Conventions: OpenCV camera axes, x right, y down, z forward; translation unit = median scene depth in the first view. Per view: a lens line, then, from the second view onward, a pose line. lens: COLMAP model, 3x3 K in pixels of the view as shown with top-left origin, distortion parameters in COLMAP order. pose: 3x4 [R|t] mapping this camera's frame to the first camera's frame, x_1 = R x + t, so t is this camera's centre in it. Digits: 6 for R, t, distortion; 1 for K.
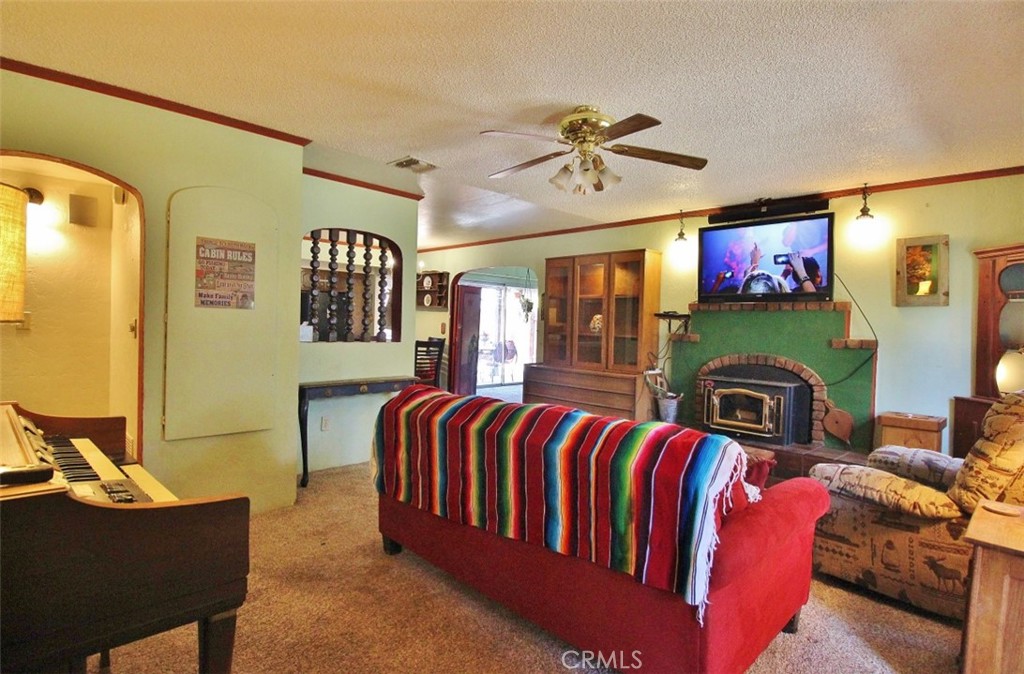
lens RADIAL K [[541.5, 0, 512.0], [0, 541.5, 337.0], [0, 0, 1]] dist [0.027801, -0.000012]
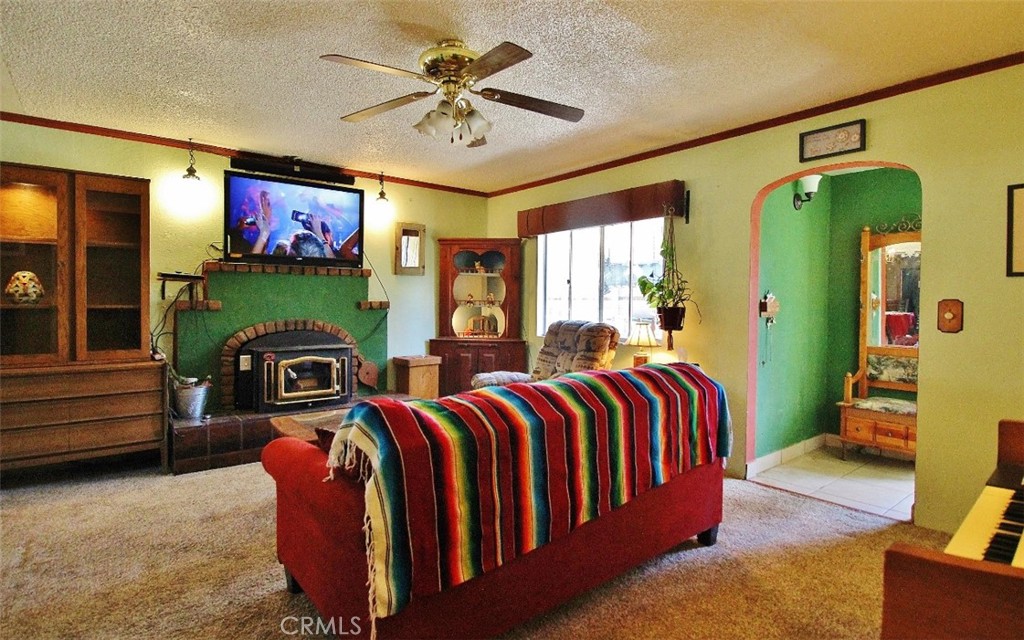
lens RADIAL K [[532.1, 0, 536.7], [0, 532.1, 311.2], [0, 0, 1]] dist [0.002201, -0.000031]
pose [[0.078041, -0.047573, 0.995814, -0.479317], [0.017193, 0.998776, 0.046367, -0.020305], [-0.996802, 0.013503, 0.078764, 0.536961]]
